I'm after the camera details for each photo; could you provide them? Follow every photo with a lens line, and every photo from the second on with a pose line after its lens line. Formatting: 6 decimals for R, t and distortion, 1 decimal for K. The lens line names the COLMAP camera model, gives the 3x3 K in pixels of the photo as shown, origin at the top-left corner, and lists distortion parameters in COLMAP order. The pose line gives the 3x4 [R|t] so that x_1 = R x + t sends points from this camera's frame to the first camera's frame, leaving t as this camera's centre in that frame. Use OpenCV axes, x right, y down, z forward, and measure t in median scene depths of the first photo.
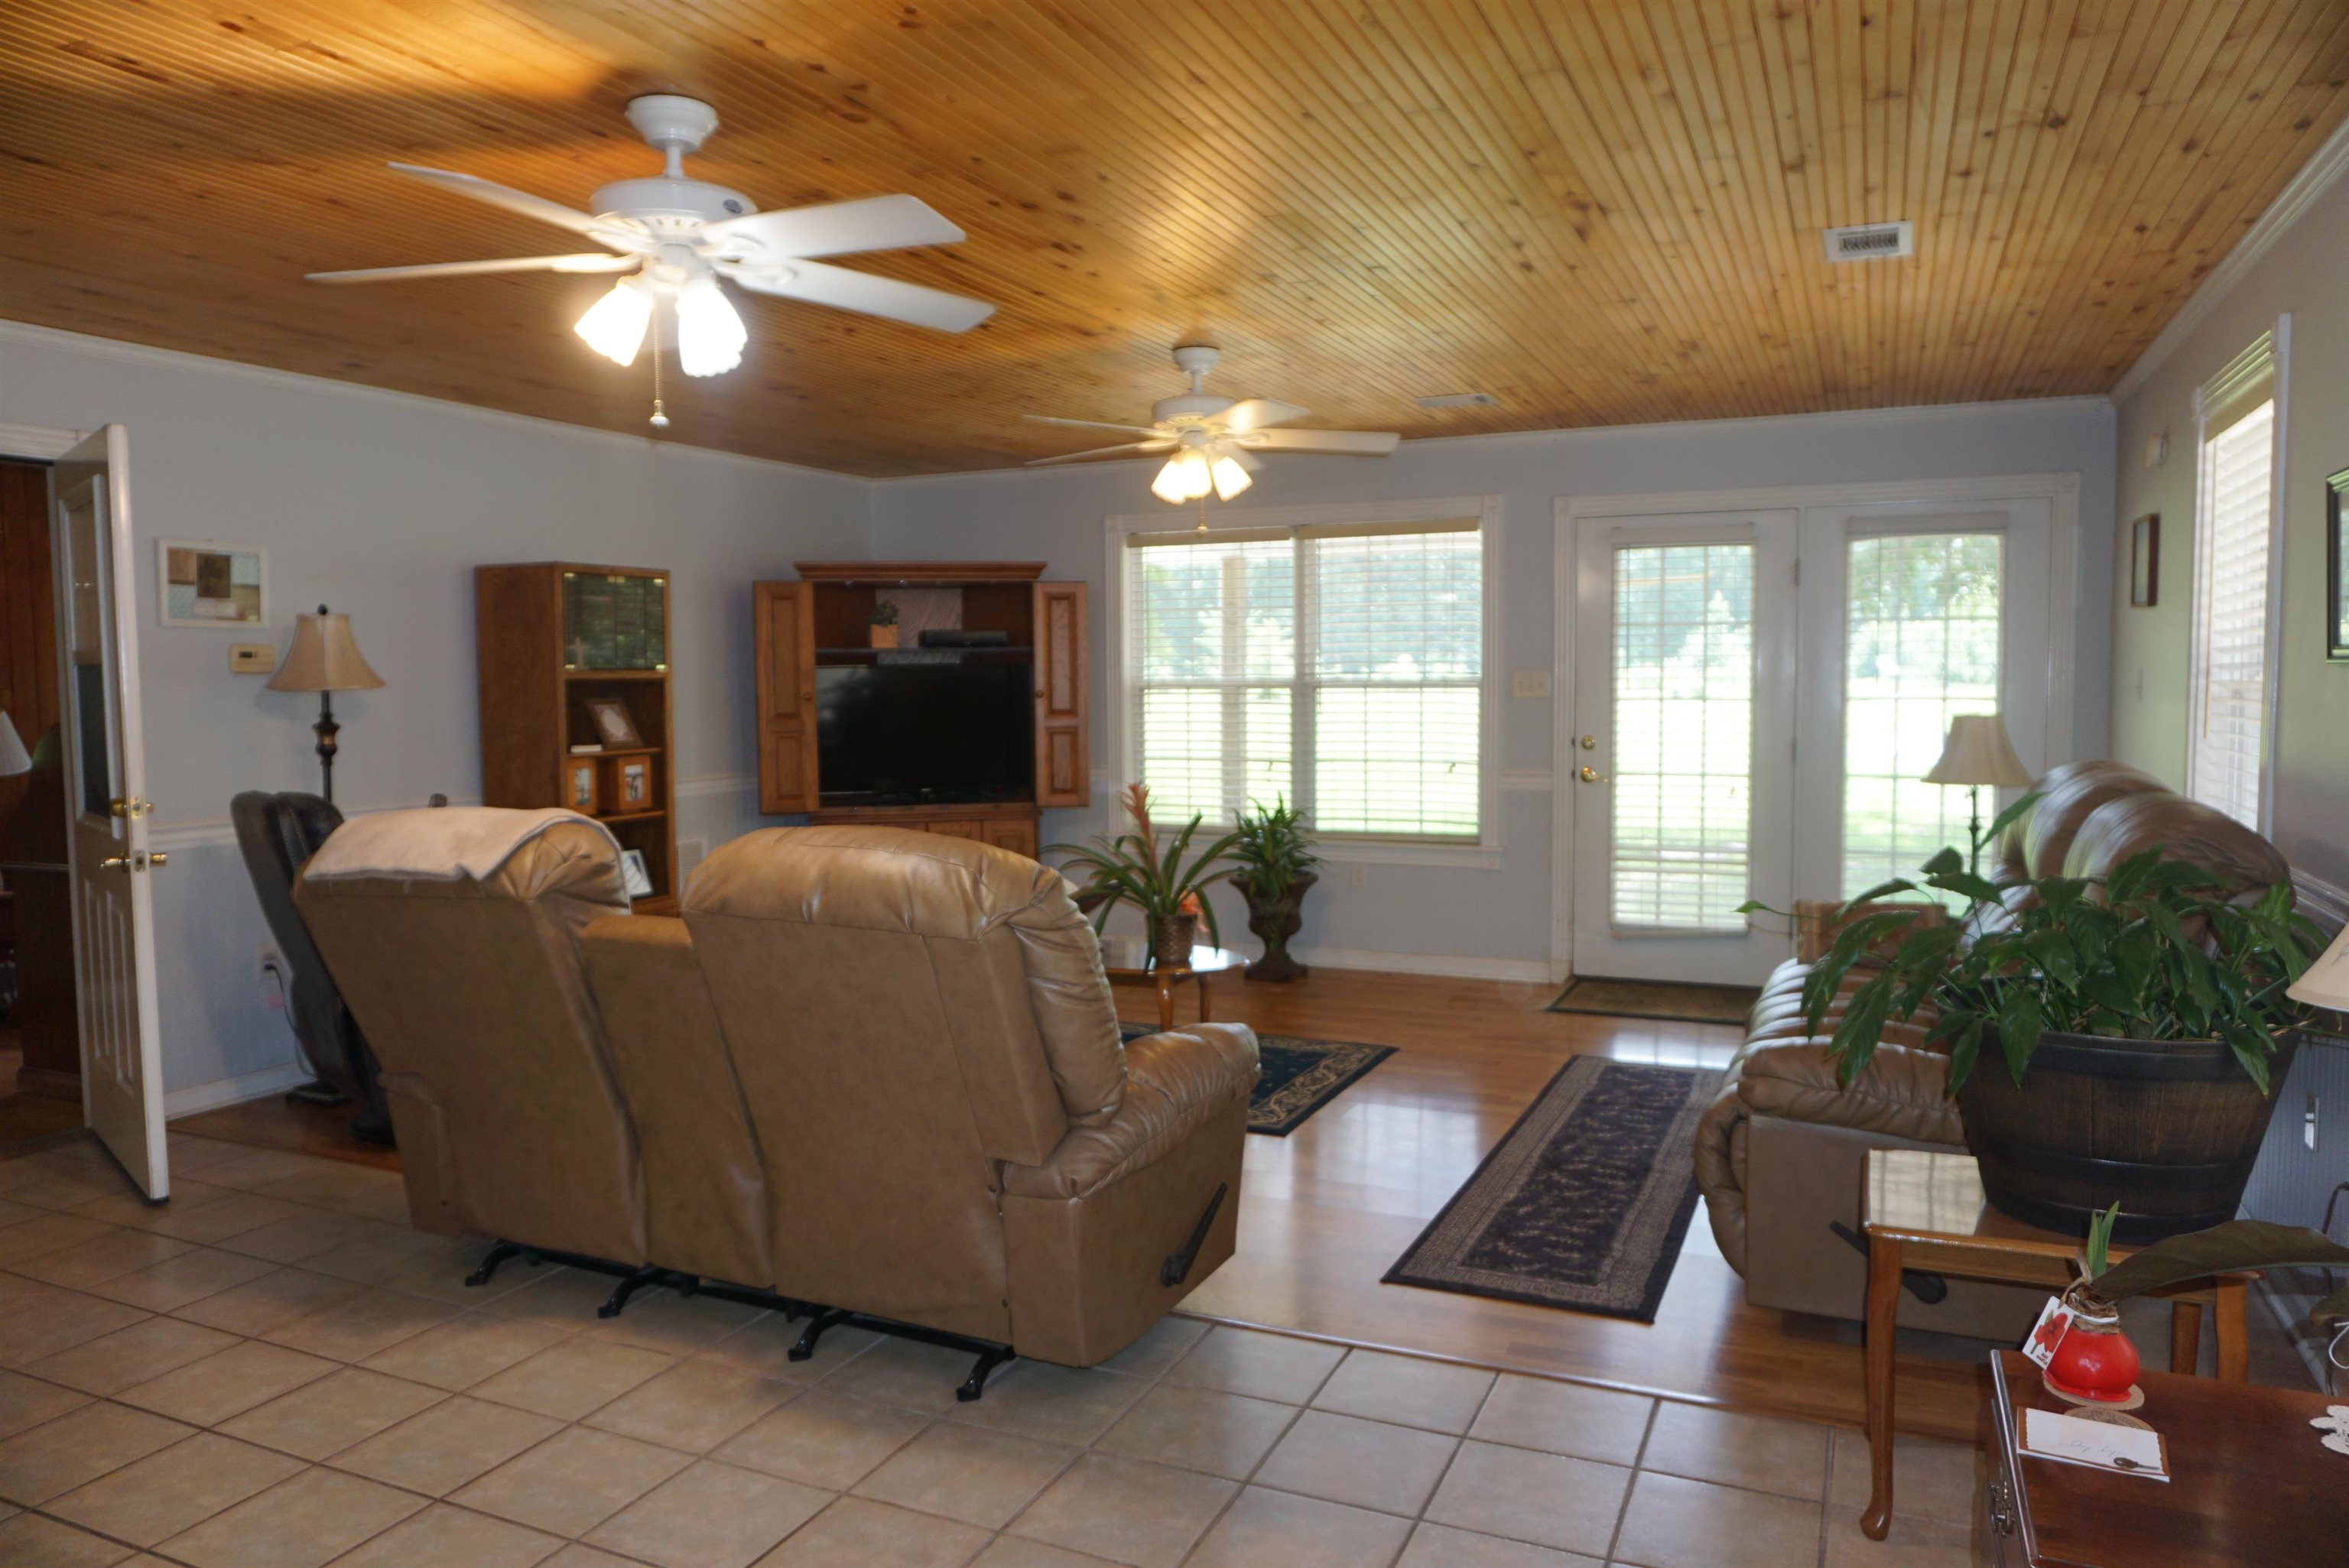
lens RADIAL K [[1561.1, 0, 1180.6], [0, 1561.1, 784.1], [0, 0, 1]] dist [-0.057686, 0.010904]
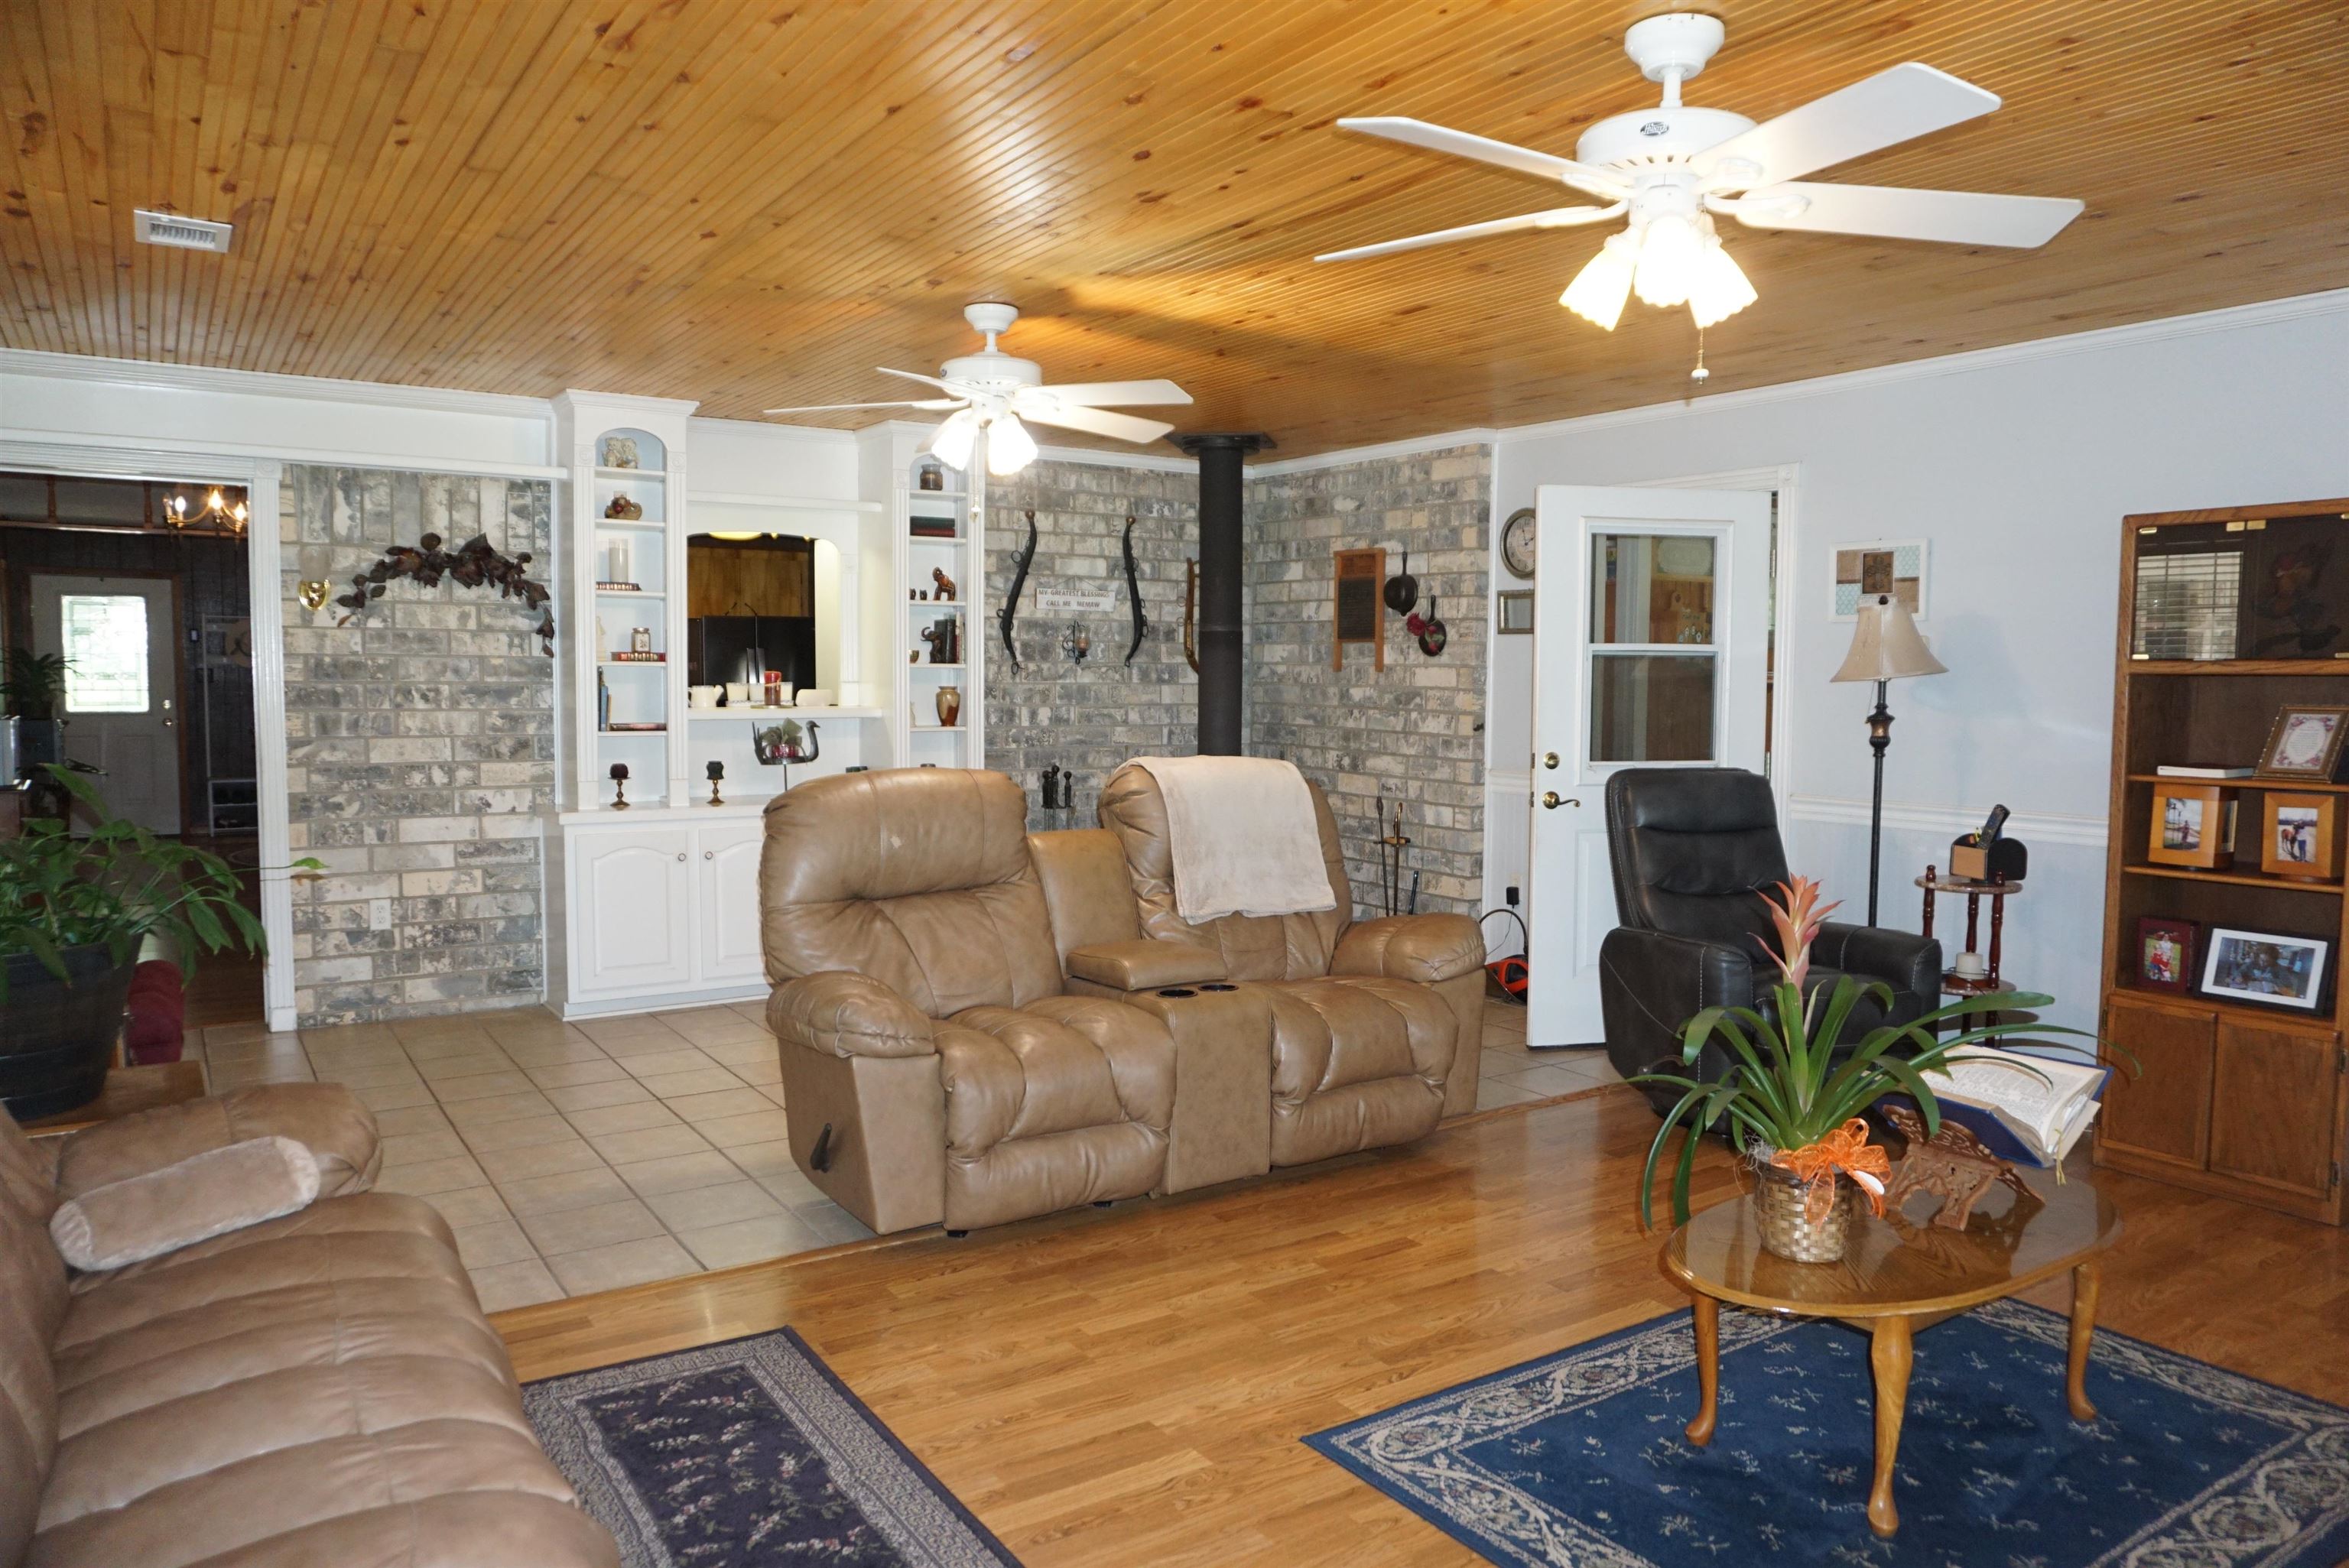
lens RADIAL K [[1561.1, 0, 1181.6], [0, 1561.1, 791.4], [0, 0, 1]] dist [-0.057686, 0.010904]
pose [[-0.531985, 0.066023, -0.844176, 0.570062], [-0.059800, 0.991537, 0.115234, -0.084420], [0.844640, 0.111785, -0.523534, 1.235744]]
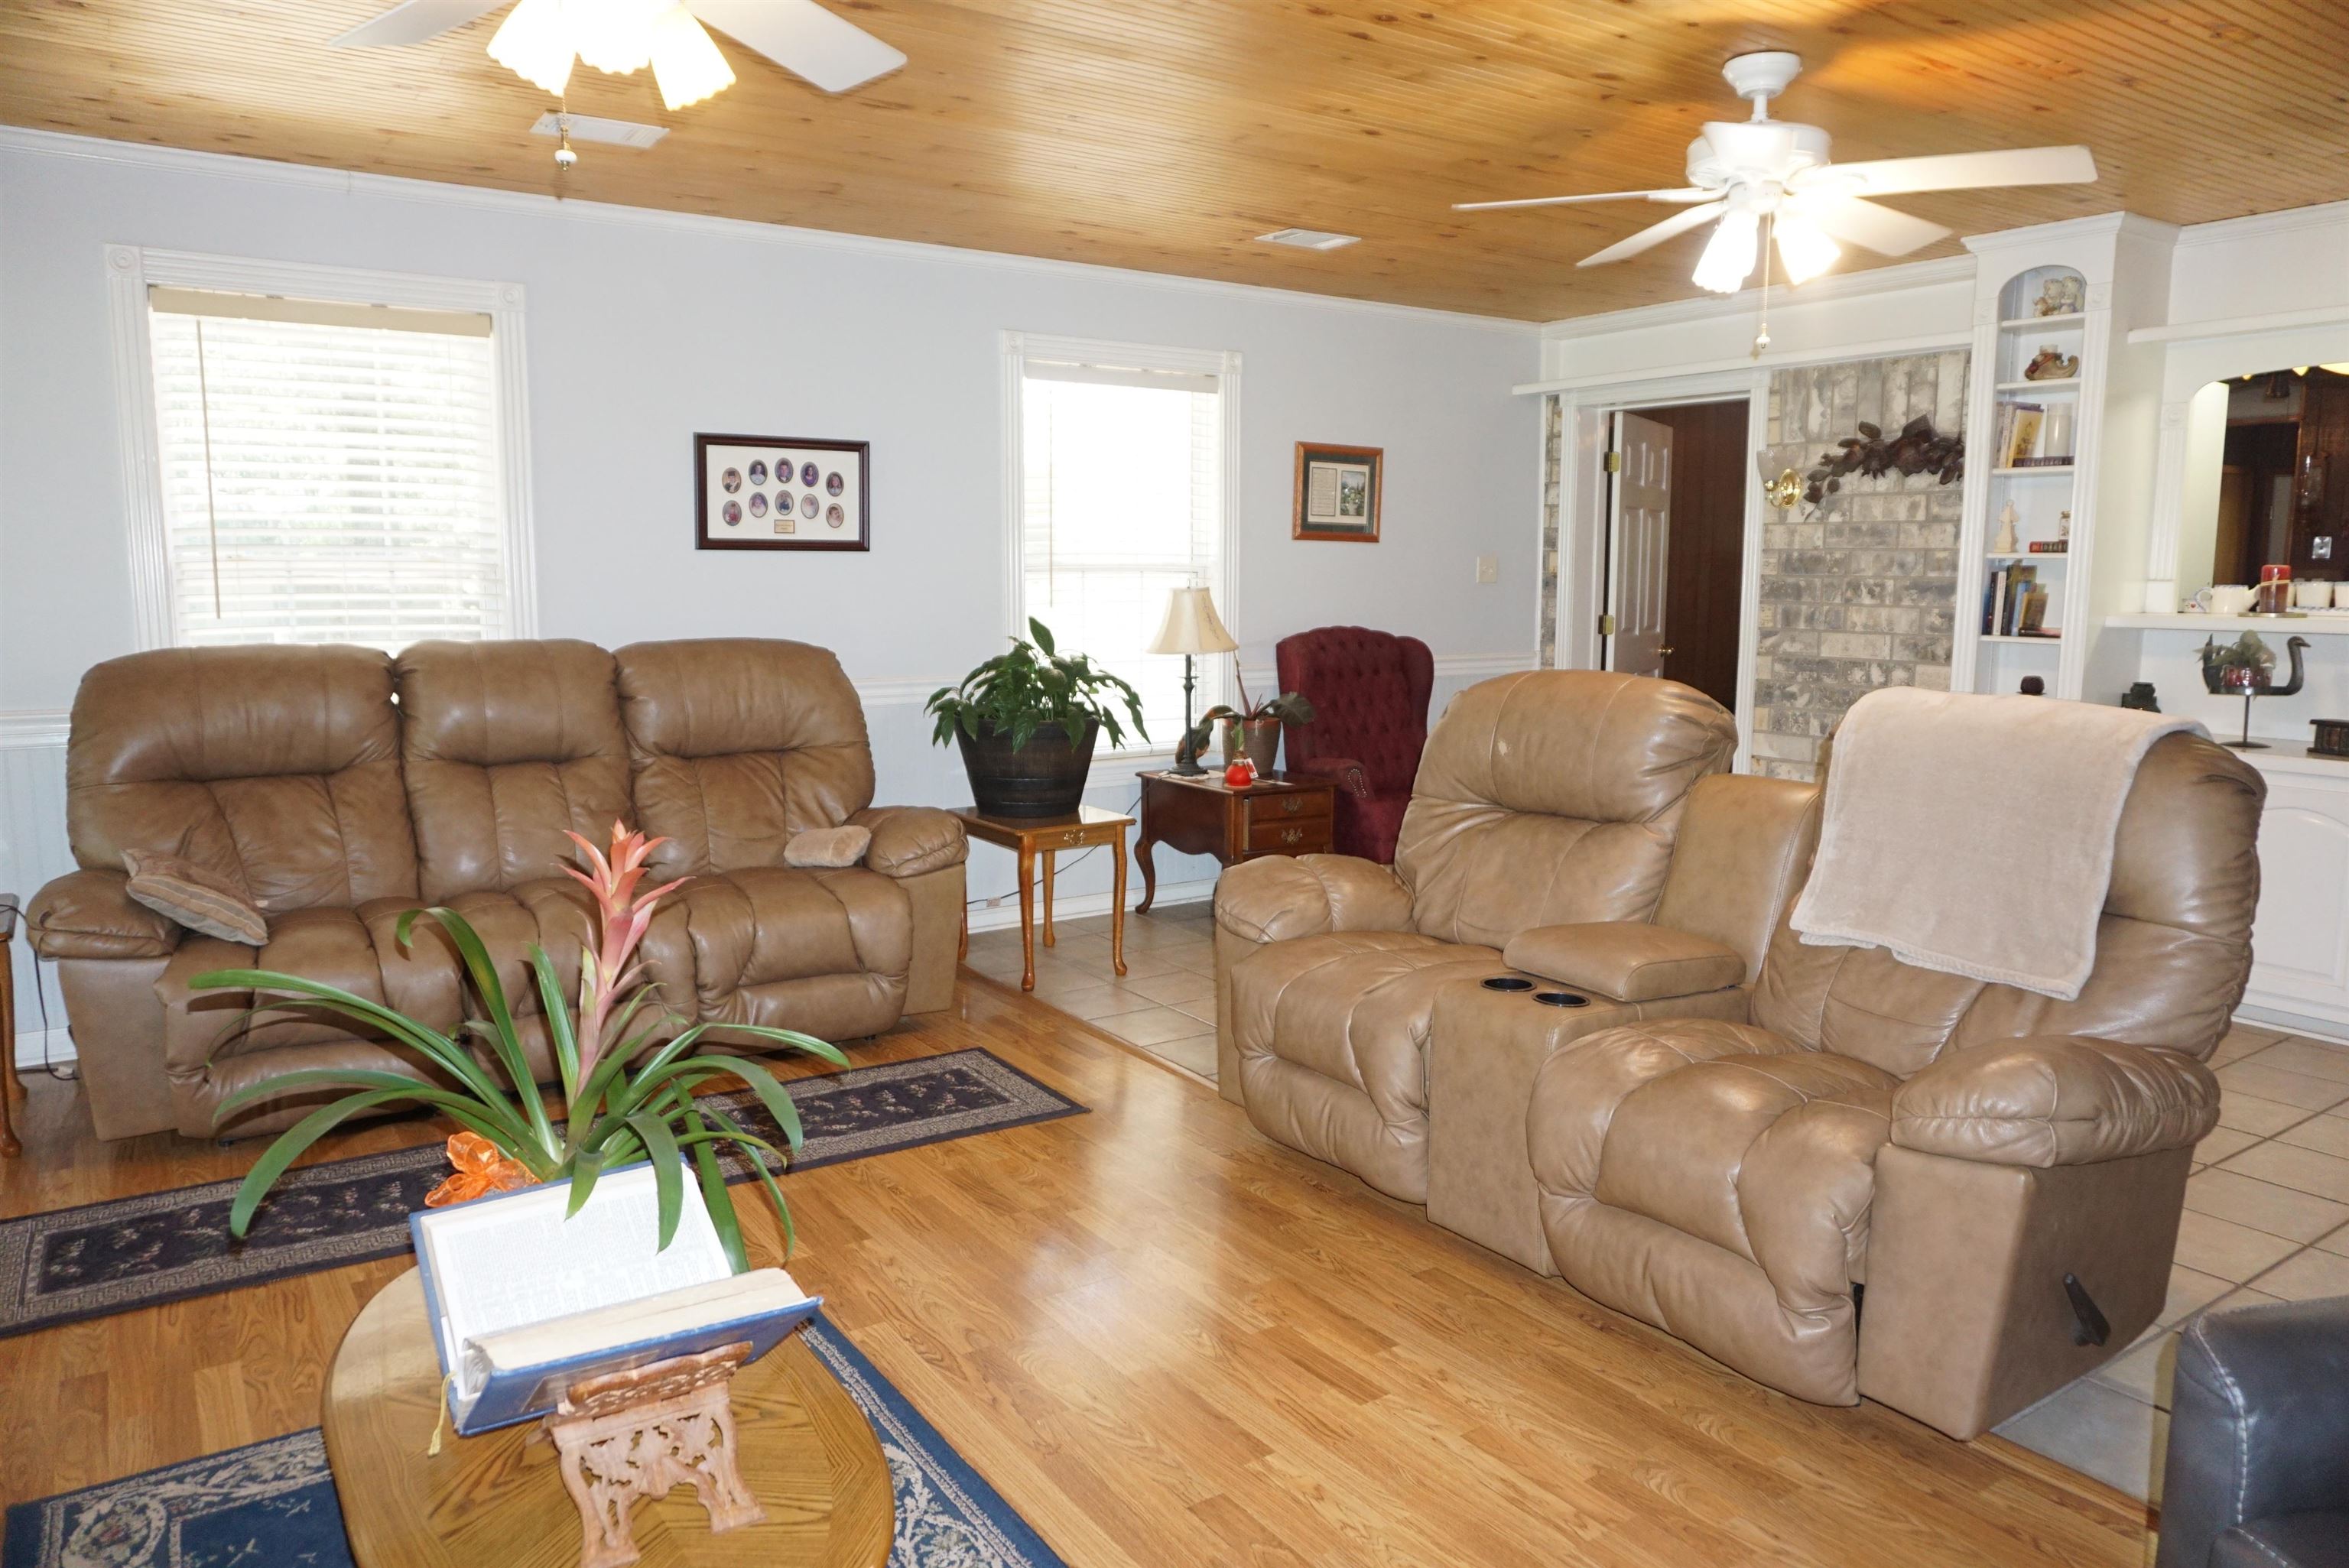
lens RADIAL K [[1561.1, 0, 1166.1], [0, 1561.1, 777.9], [0, 0, 1]] dist [-0.057686, 0.010904]
pose [[-0.845960, -0.062726, 0.529544, -0.363365], [0.041614, 0.982263, 0.182830, -0.081260], [-0.531620, 0.176703, -0.828346, 1.386882]]
